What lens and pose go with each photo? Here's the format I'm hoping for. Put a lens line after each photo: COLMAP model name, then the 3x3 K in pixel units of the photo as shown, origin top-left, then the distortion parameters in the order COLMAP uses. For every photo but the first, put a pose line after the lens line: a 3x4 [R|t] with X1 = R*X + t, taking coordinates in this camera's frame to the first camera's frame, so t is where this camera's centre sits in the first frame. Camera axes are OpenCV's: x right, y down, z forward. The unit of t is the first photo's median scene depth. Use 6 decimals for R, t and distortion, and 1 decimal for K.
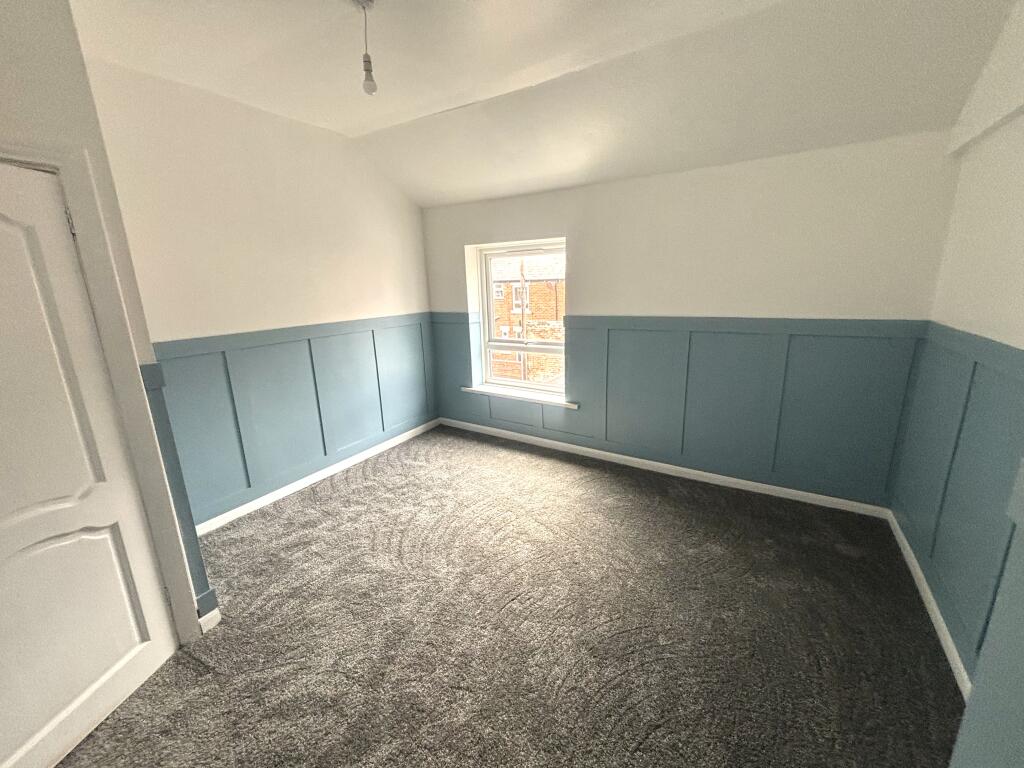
lens RADIAL K [[414.9, 0, 508.2], [0, 414.9, 380.1], [0, 0, 1]] dist [-0.000299, -0.000174]
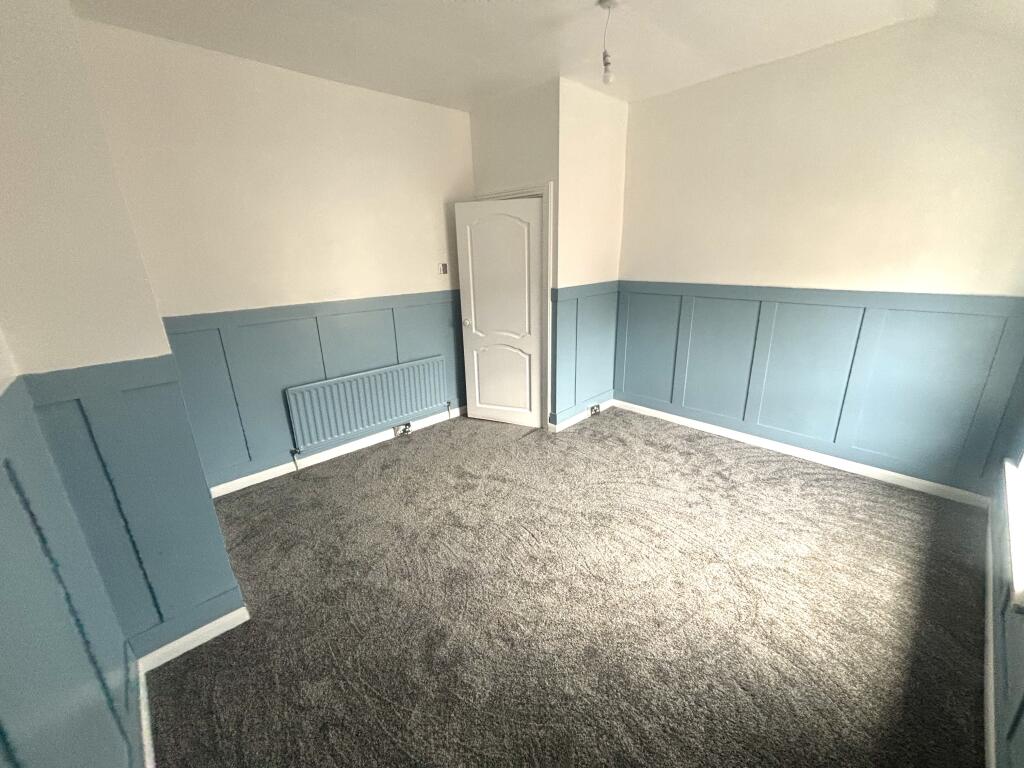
lens RADIAL K [[414.9, 0, 508.2], [0, 414.9, 380.1], [0, 0, 1]] dist [-0.000299, -0.000174]
pose [[-0.249913, 0.335052, -0.908451, 0.694188], [-0.188777, 0.903359, 0.385106, -0.220376], [0.949688, 0.267737, -0.162512, 0.746905]]
